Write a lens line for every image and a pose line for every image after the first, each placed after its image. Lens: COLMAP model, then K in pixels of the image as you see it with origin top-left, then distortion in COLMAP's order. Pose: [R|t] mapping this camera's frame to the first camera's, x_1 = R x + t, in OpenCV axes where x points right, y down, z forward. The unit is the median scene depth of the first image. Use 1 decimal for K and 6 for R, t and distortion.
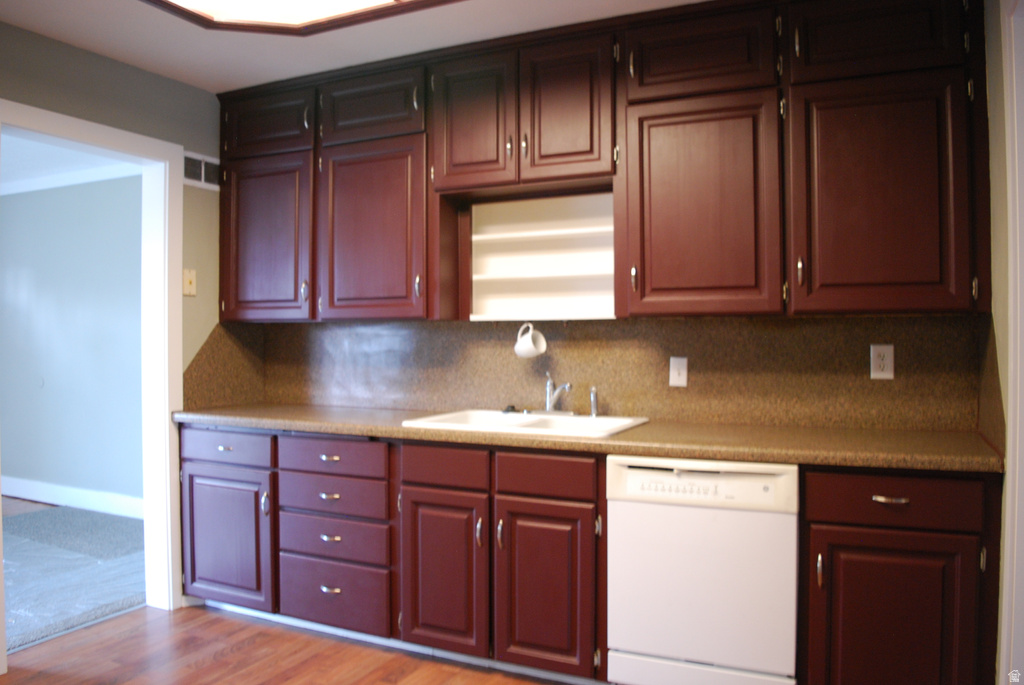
lens RADIAL K [[787.1, 0, 512.0], [0, 787.1, 342.5], [0, 0, 1]] dist [-0.103917, 0.022892]
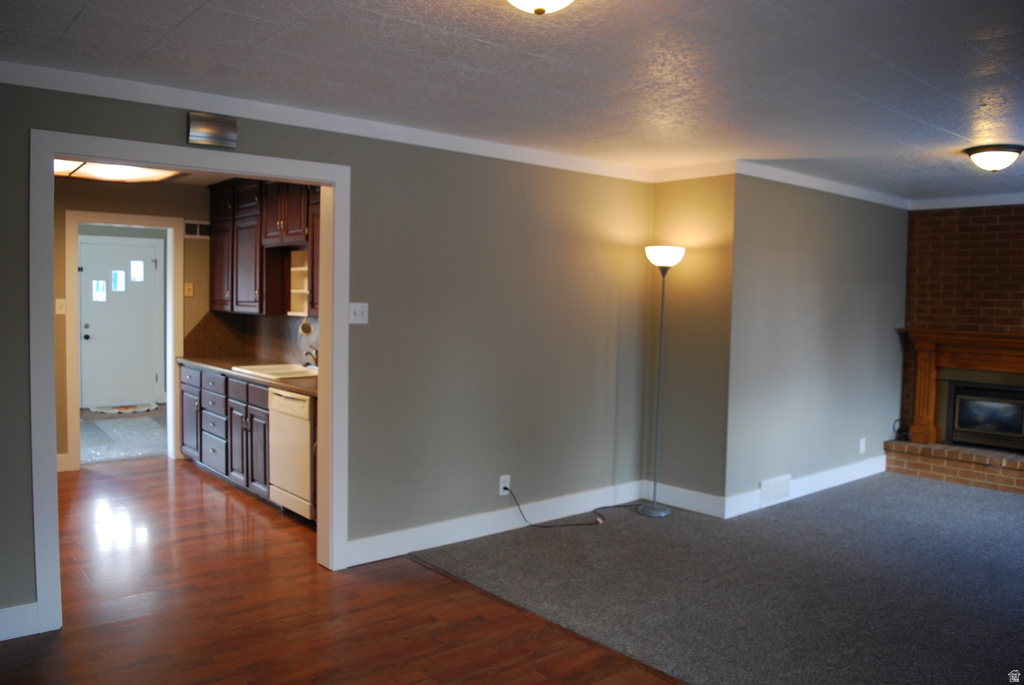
lens RADIAL K [[787.1, 0, 512.0], [0, 787.1, 342.5], [0, 0, 1]] dist [-0.103917, 0.022892]
pose [[0.913936, 0.044047, -0.403461, 1.091338], [-0.027280, 0.998512, 0.047214, -0.060275], [0.404941, -0.032144, 0.913778, -0.421070]]
